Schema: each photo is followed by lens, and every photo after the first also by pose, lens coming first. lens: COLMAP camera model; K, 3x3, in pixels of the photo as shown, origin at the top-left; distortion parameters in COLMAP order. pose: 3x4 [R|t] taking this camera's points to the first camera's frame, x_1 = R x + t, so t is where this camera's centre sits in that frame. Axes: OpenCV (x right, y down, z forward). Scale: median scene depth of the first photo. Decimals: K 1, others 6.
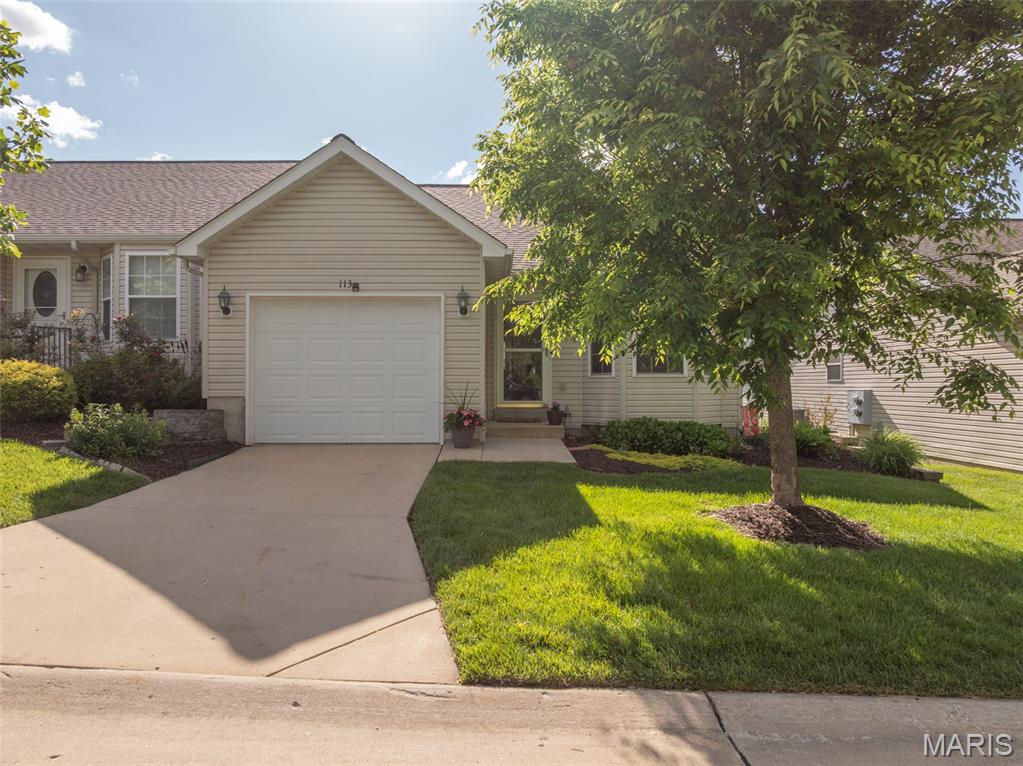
lens RADIAL K [[718.0, 0, 511.5], [0, 718.0, 383.0], [0, 0, 1]] dist [-0.023462, 0.002588]
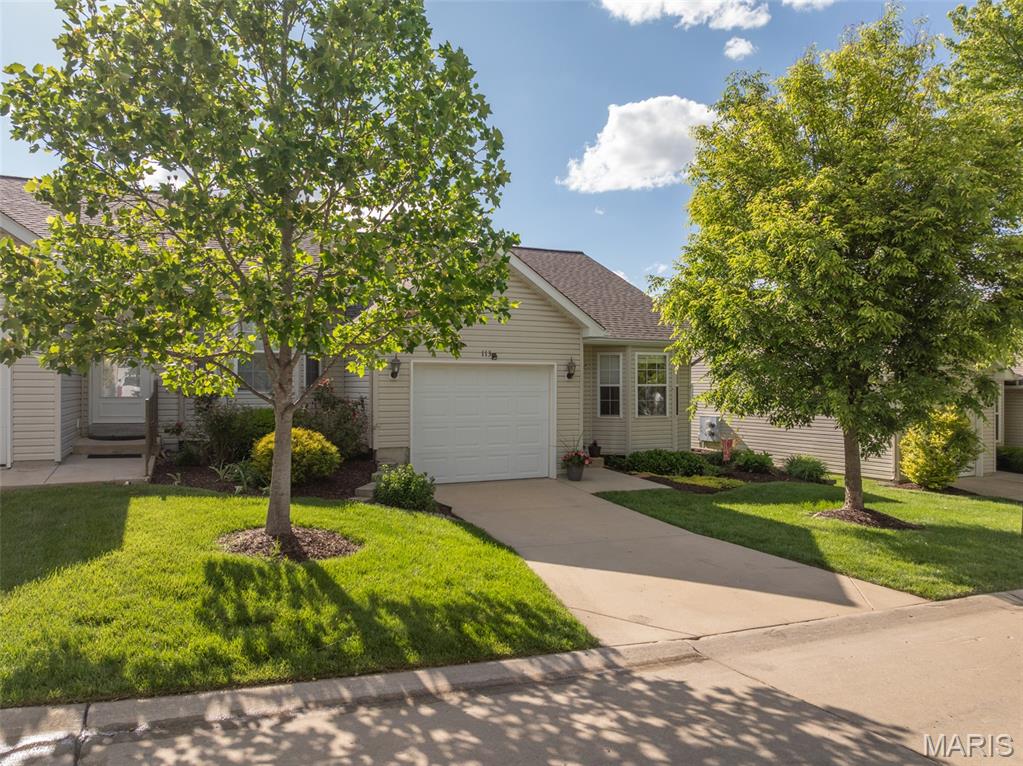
lens RADIAL K [[718.0, 0, 511.5], [0, 718.0, 383.0], [0, 0, 1]] dist [-0.023462, 0.002588]
pose [[0.920275, 0.001743, 0.391269, -0.677949], [0.000544, 0.999983, -0.005734, -0.079588], [-0.391272, 0.005489, 0.920259, -0.165034]]
